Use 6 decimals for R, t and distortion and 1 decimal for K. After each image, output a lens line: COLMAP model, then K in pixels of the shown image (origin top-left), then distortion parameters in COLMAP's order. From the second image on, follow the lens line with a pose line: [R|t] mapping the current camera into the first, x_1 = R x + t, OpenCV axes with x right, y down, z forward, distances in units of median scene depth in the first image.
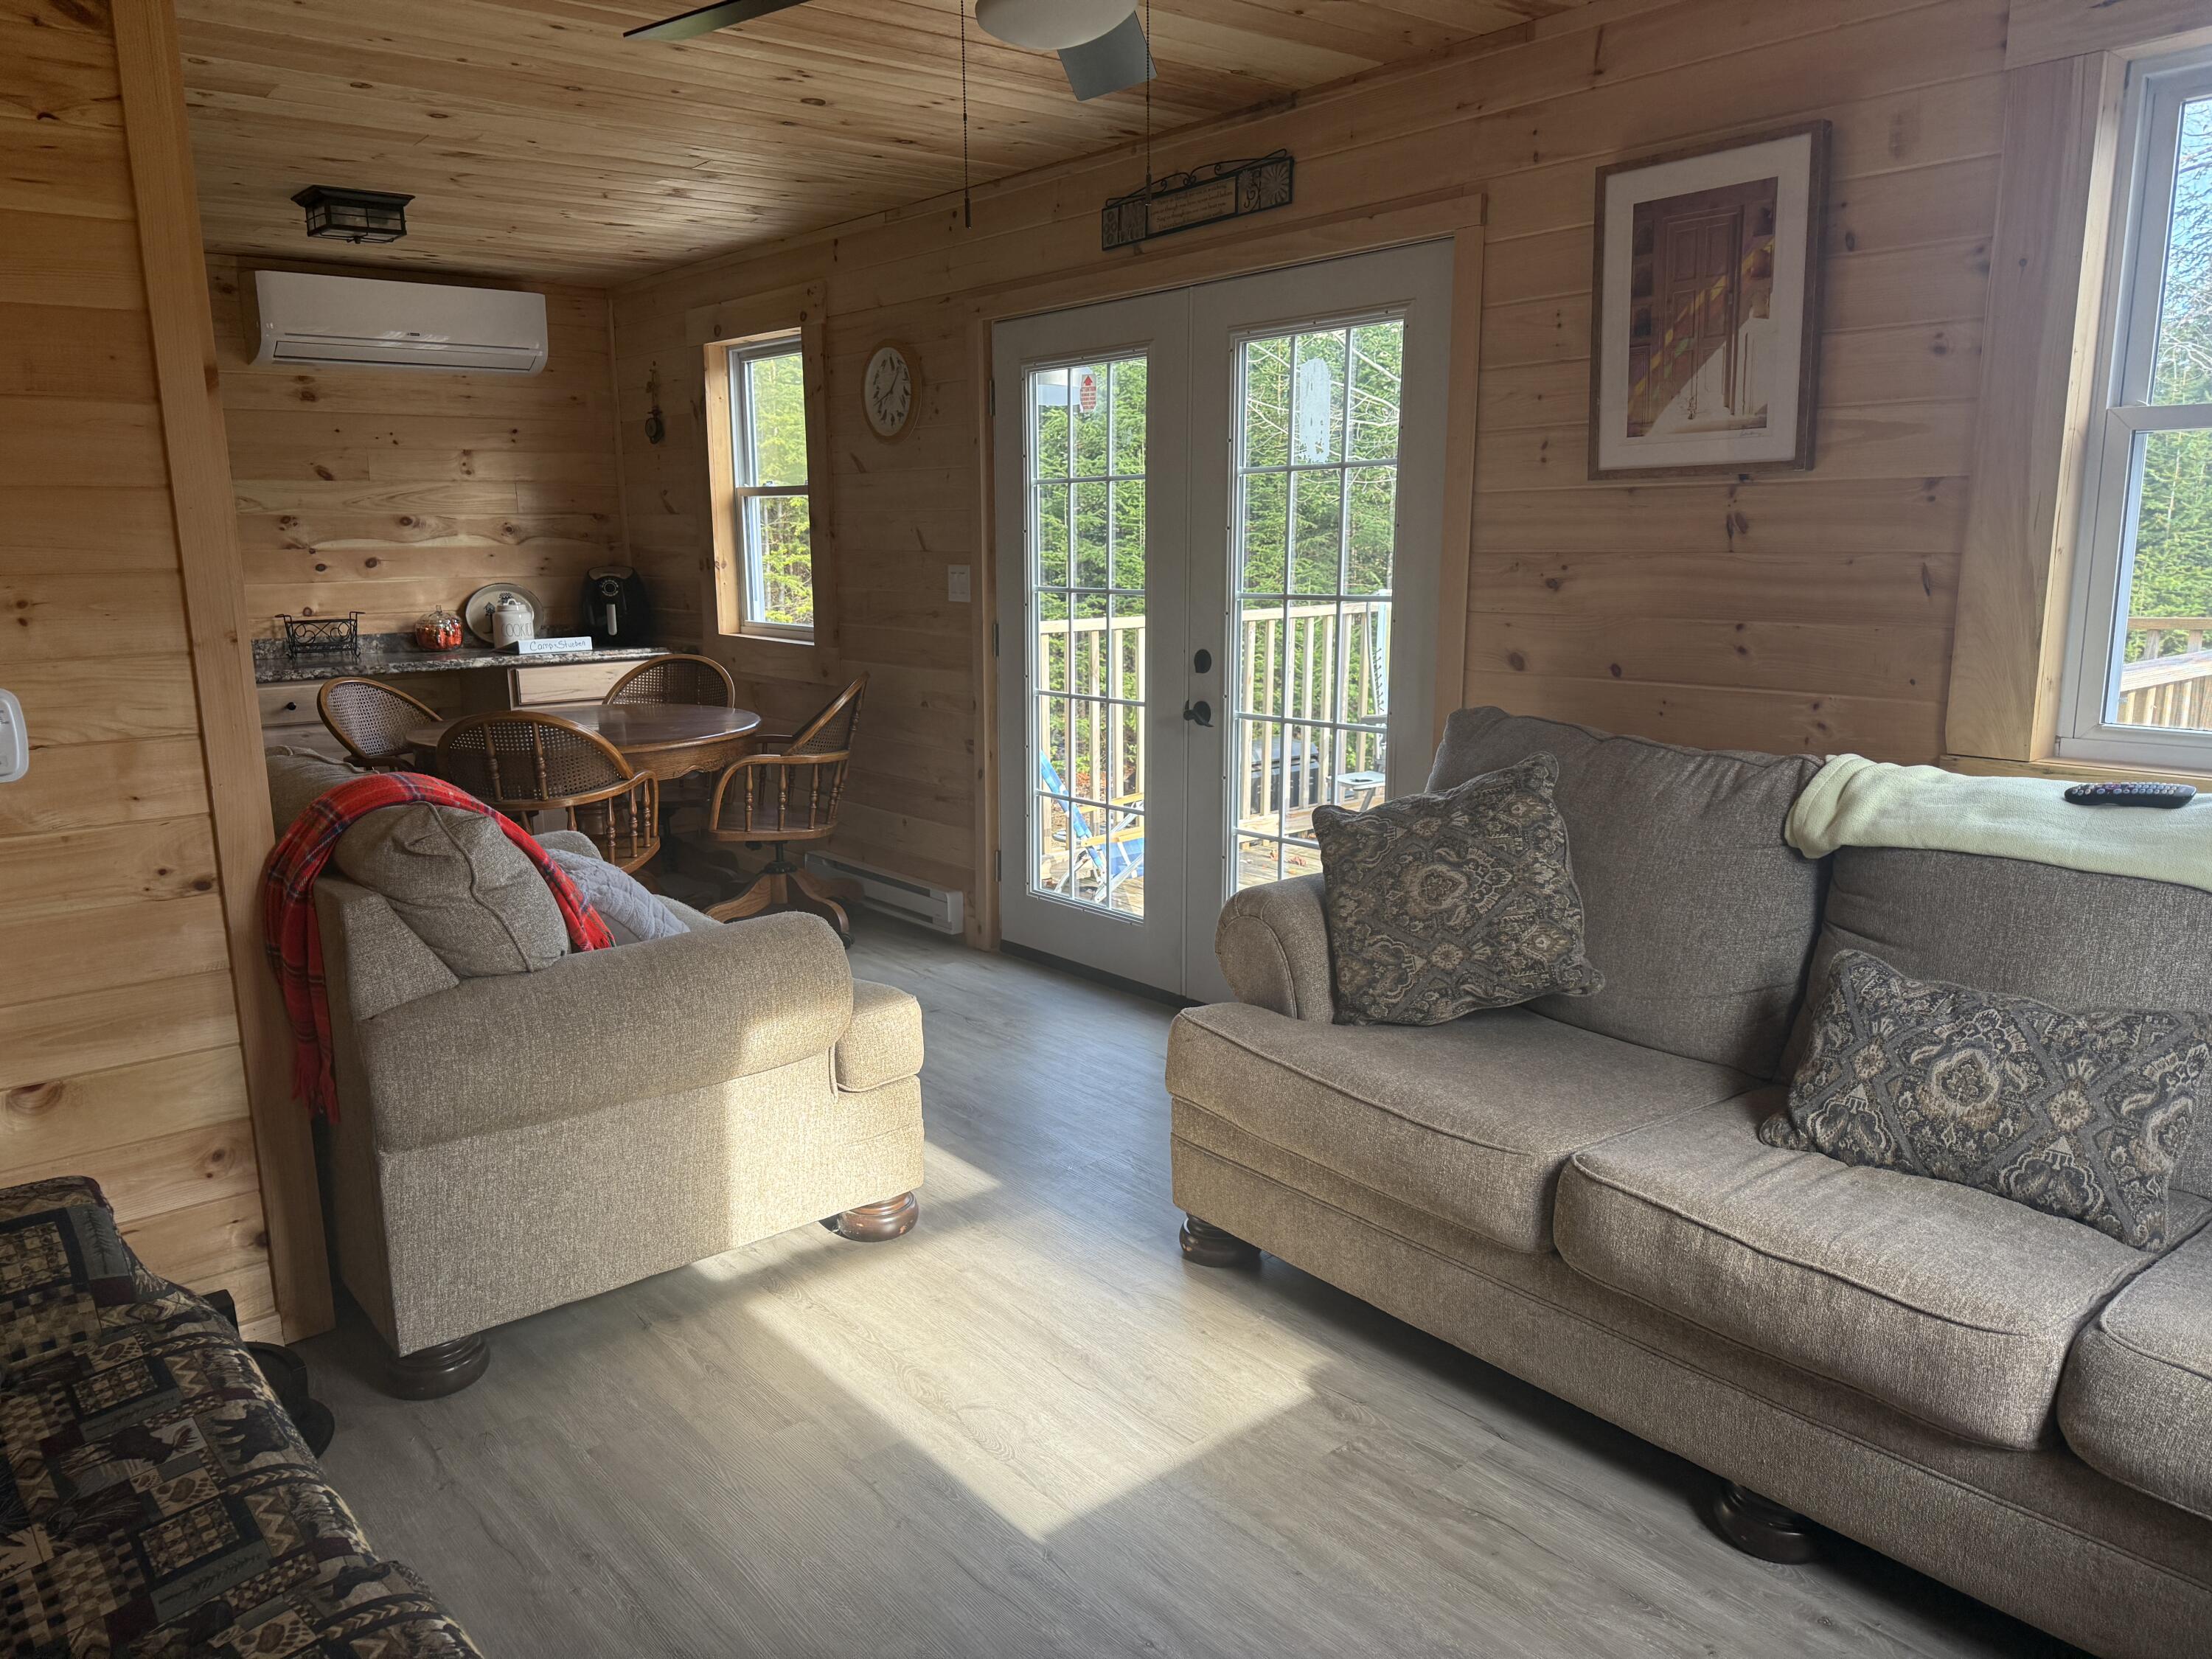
lens RADIAL K [[1568.6, 0, 1092.5], [0, 1568.6, 834.5], [0, 0, 1]] dist [0.086045, -0.115207]
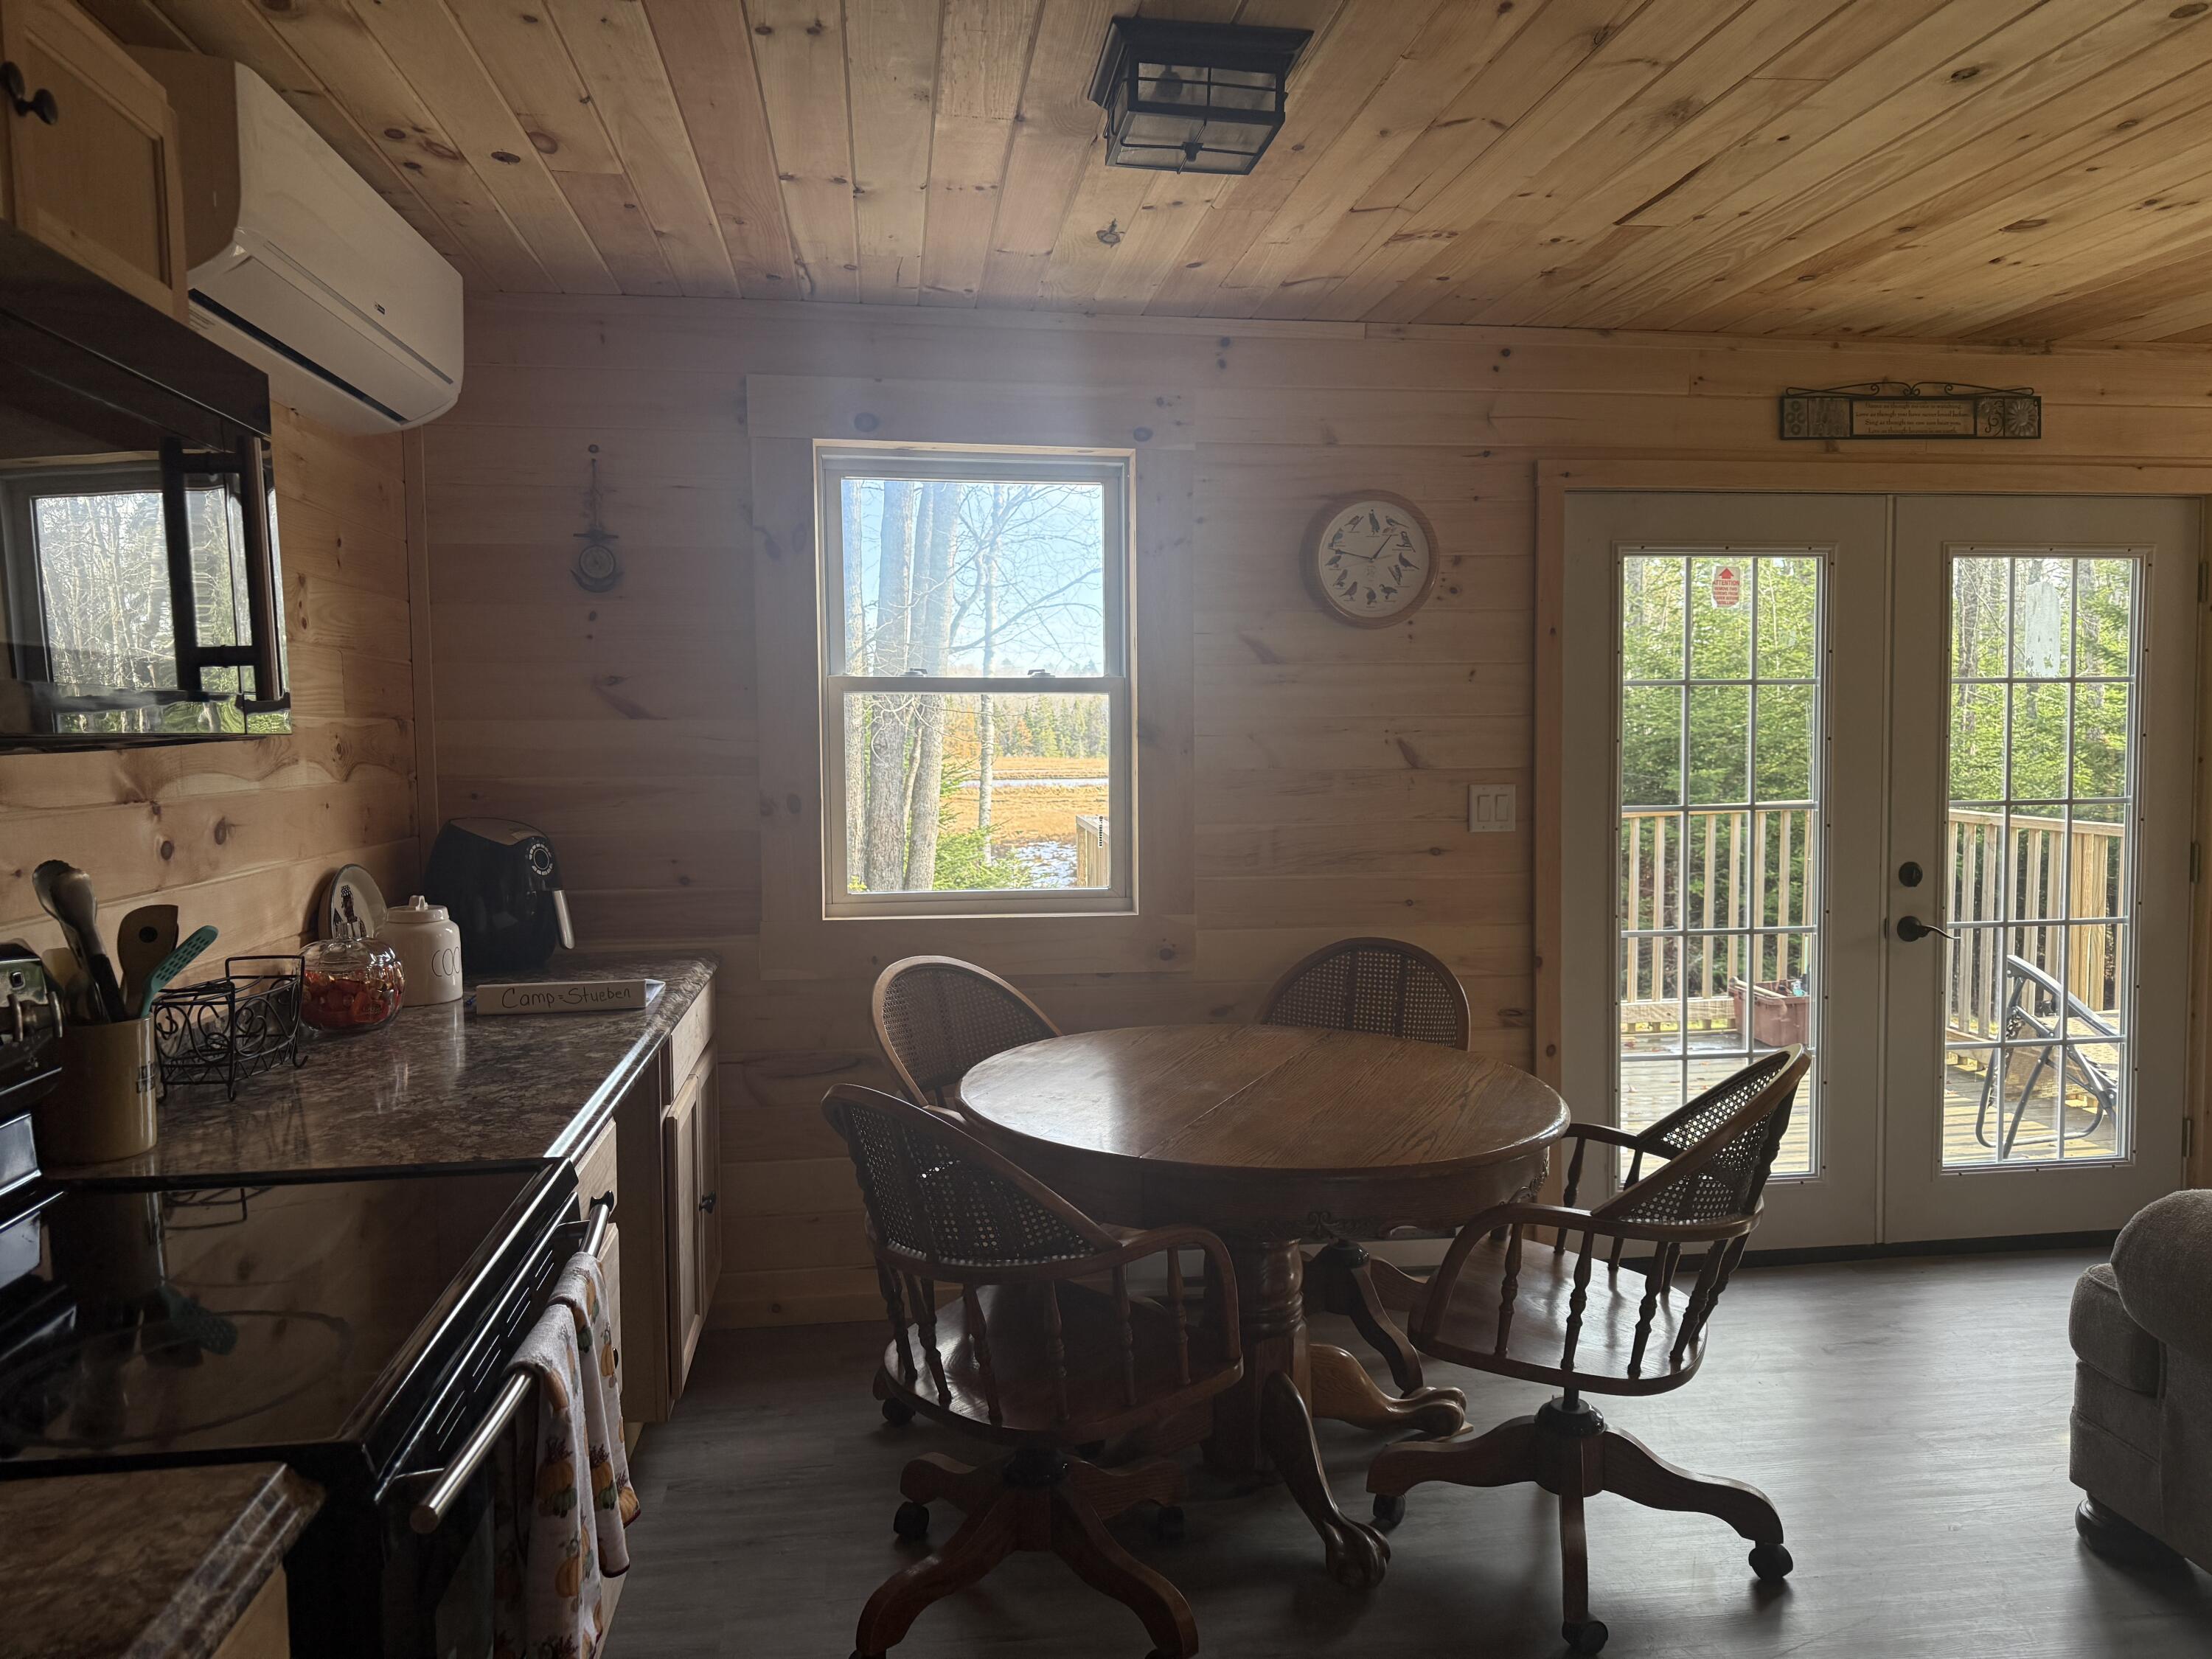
lens RADIAL K [[1568.6, 0, 1092.5], [0, 1568.6, 834.5], [0, 0, 1]] dist [0.086045, -0.115207]
pose [[0.518119, -0.047700, 0.853977, -0.706189], [0.167640, 0.984741, -0.046705, -0.120615], [-0.838719, 0.167359, 0.518210, 0.639377]]
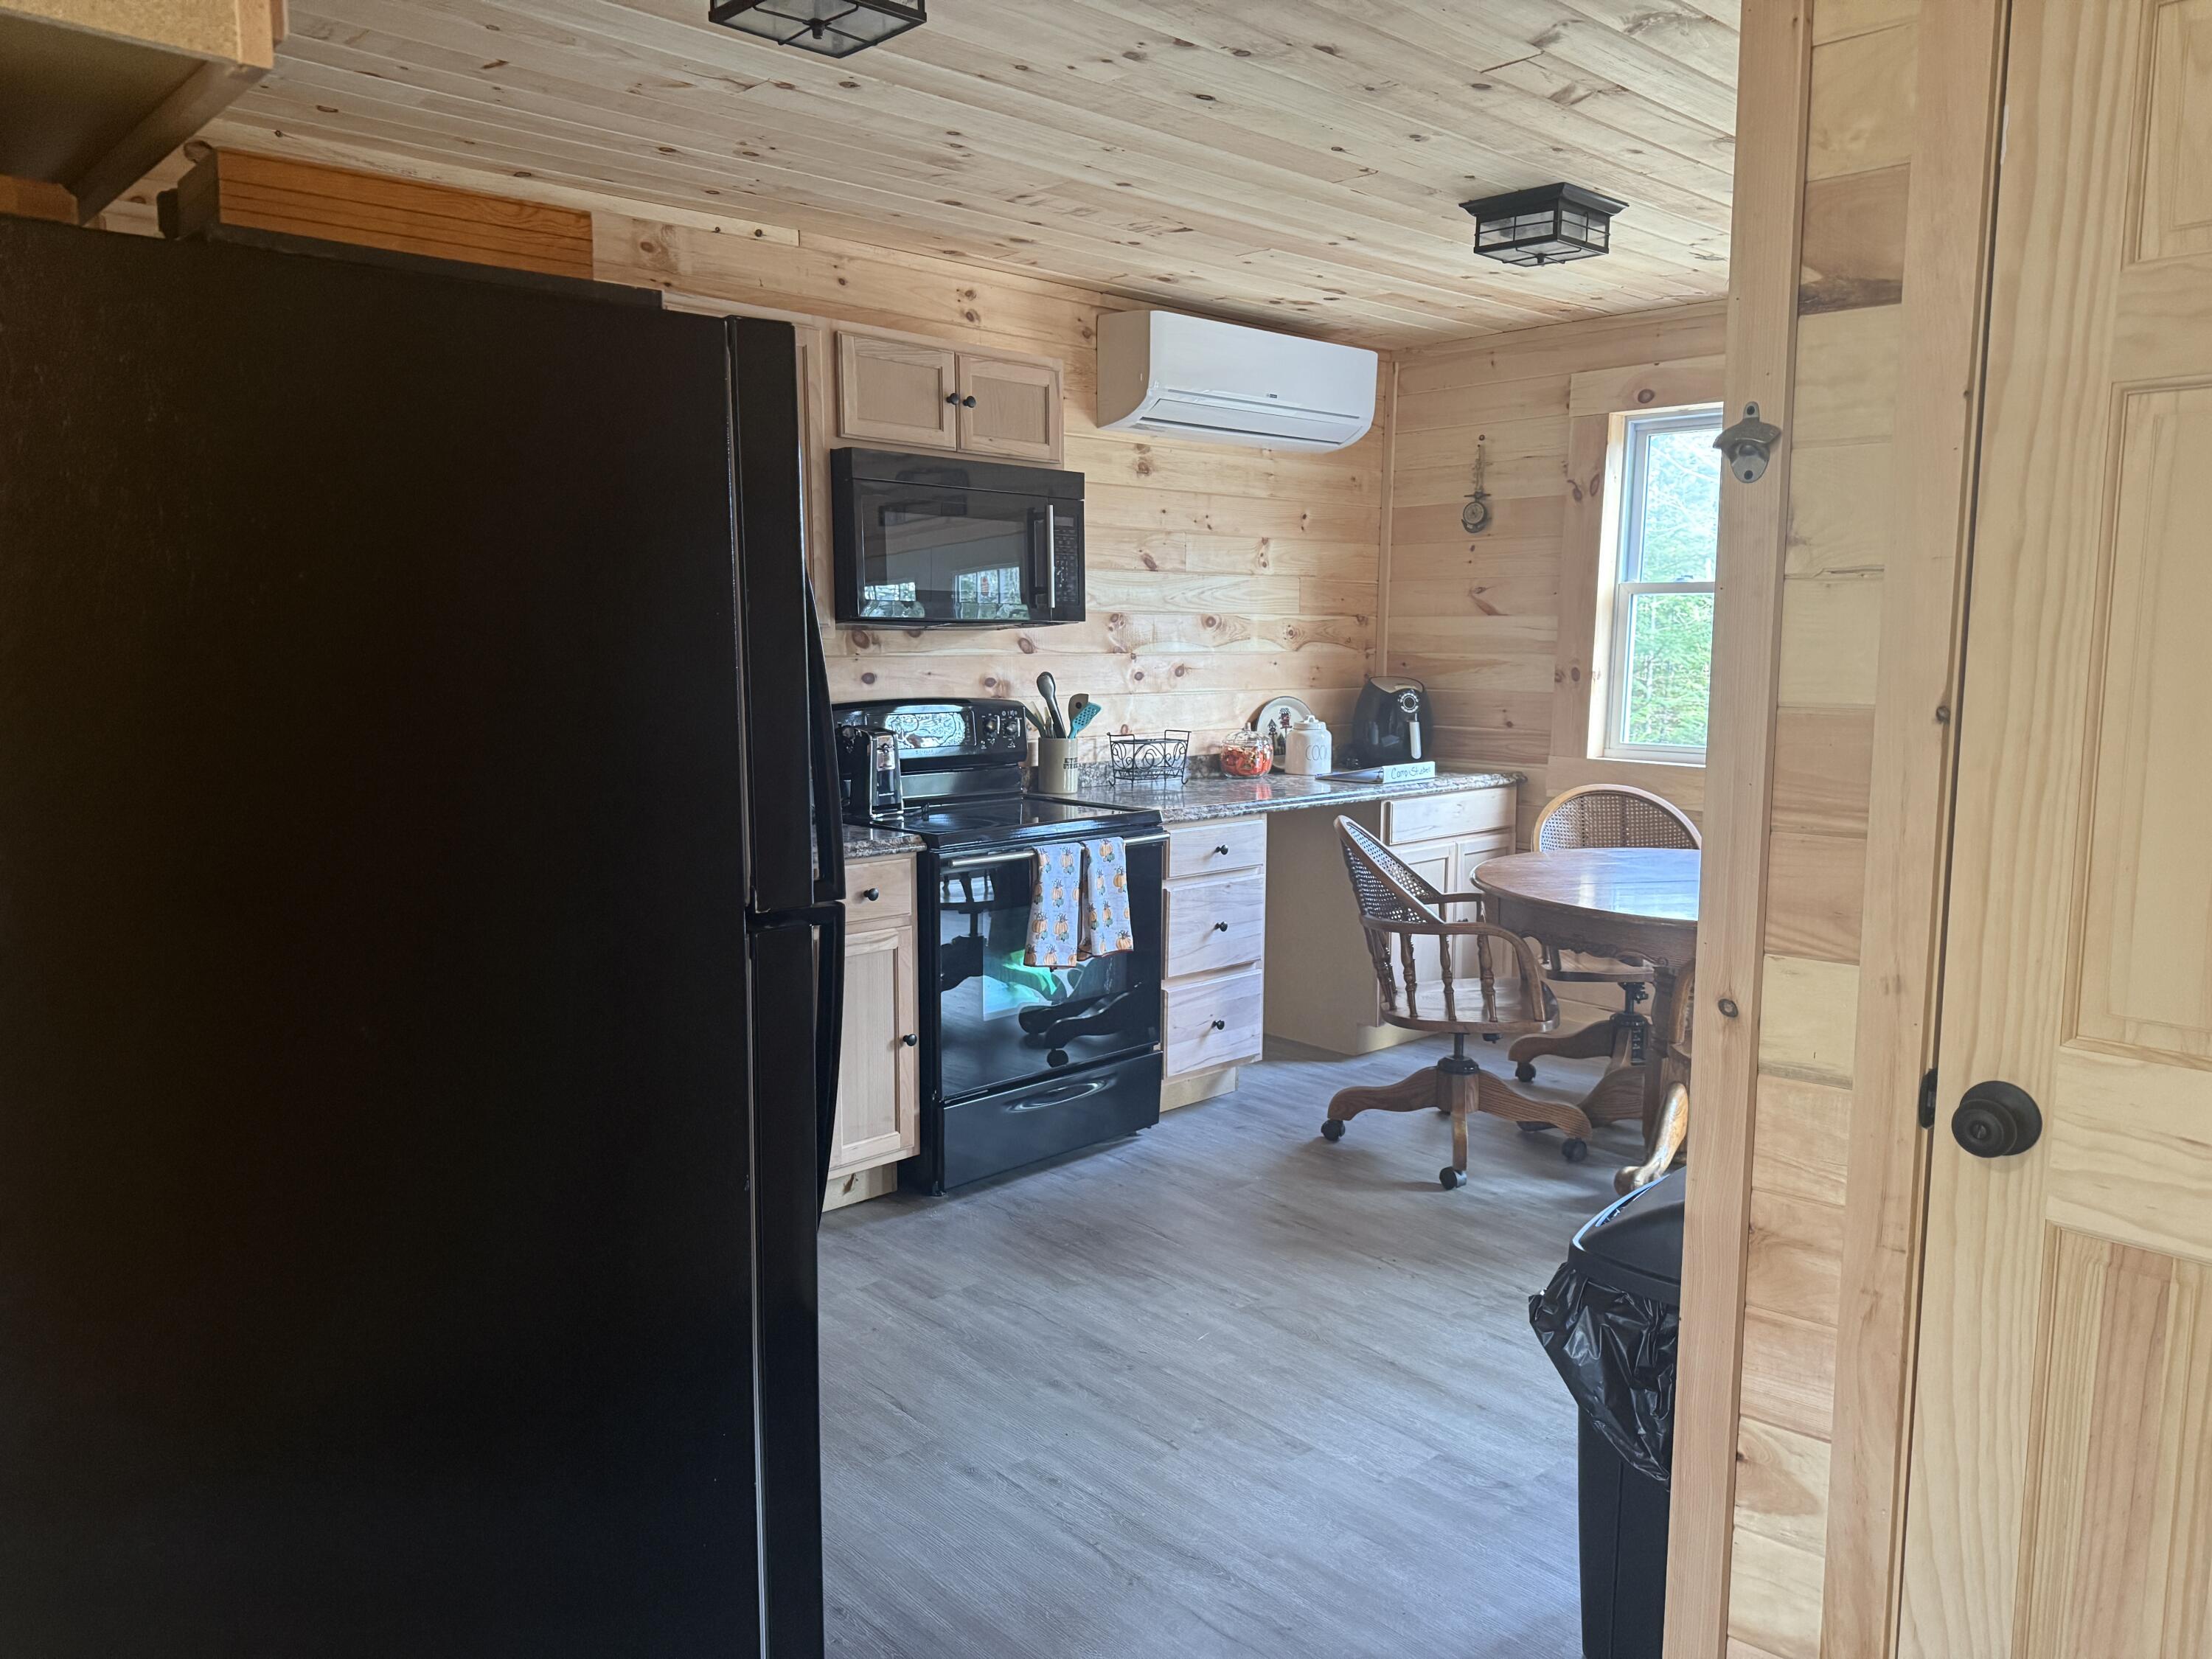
lens RADIAL K [[1568.6, 0, 1092.5], [0, 1568.6, 834.5], [0, 0, 1]] dist [0.086045, -0.115207]
pose [[0.997025, 0.006743, 0.076777, -0.581471], [-0.001406, 0.997591, -0.069353, -0.031909], [-0.077060, 0.069039, 0.994633, 0.211722]]
